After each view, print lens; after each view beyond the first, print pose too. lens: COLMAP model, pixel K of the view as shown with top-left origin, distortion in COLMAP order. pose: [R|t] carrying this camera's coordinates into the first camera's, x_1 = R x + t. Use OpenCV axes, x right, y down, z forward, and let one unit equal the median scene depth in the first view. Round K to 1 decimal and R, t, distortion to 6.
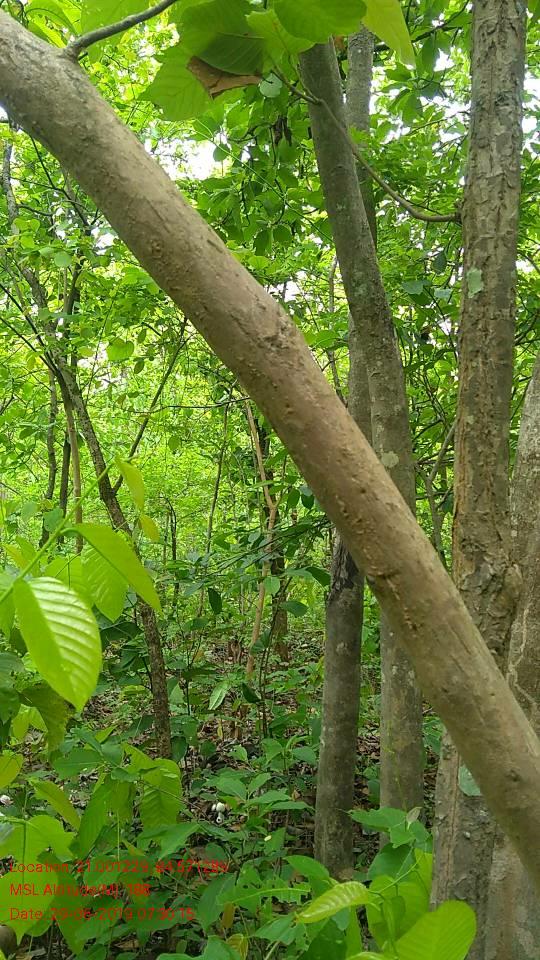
lens RADIAL K [[794.6, 0, 270.0], [0, 794.6, 480.0], [0, 0, 1]] dist [0.065844, -0.000467]
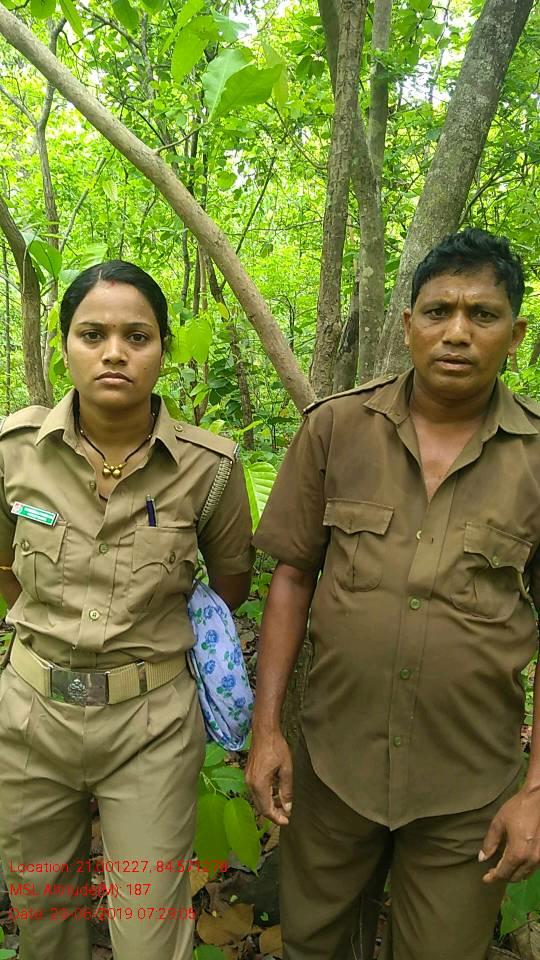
lens RADIAL K [[844.4, 0, 270.0], [0, 844.4, 480.0], [0, 0, 1]] dist [0.004861, 0.005738]
pose [[0.982524, 0.063925, -0.174815, 0.730059], [-0.021764, 0.972189, 0.233184, -0.024273], [0.184859, -0.225304, 0.956590, -2.048697]]
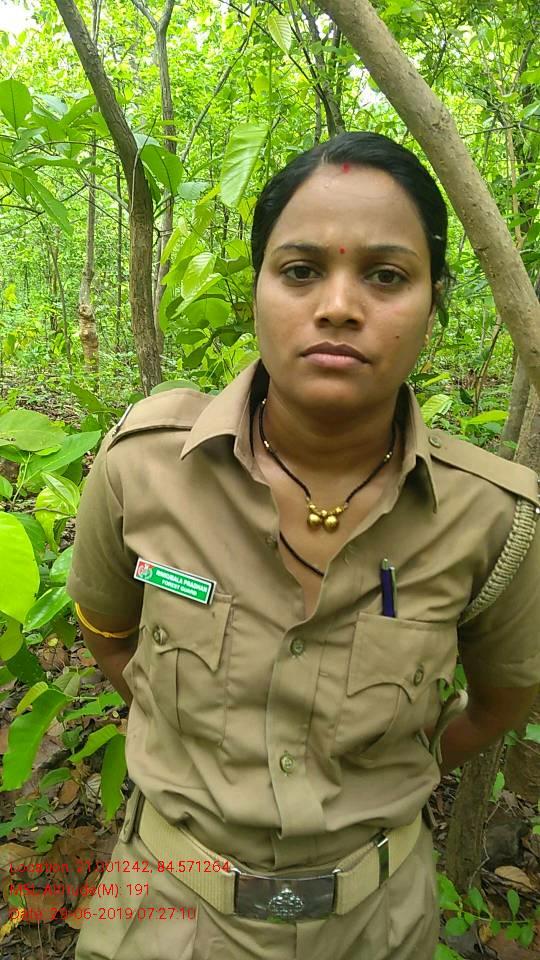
lens RADIAL K [[844.4, 0, 270.0], [0, 844.4, 480.0], [0, 0, 1]] dist [0.004861, 0.005738]
pose [[0.951777, 0.124701, -0.280303, 0.307757], [-0.033759, 0.950686, 0.308311, 0.032876], [0.304927, -0.283981, 0.909051, -1.312399]]
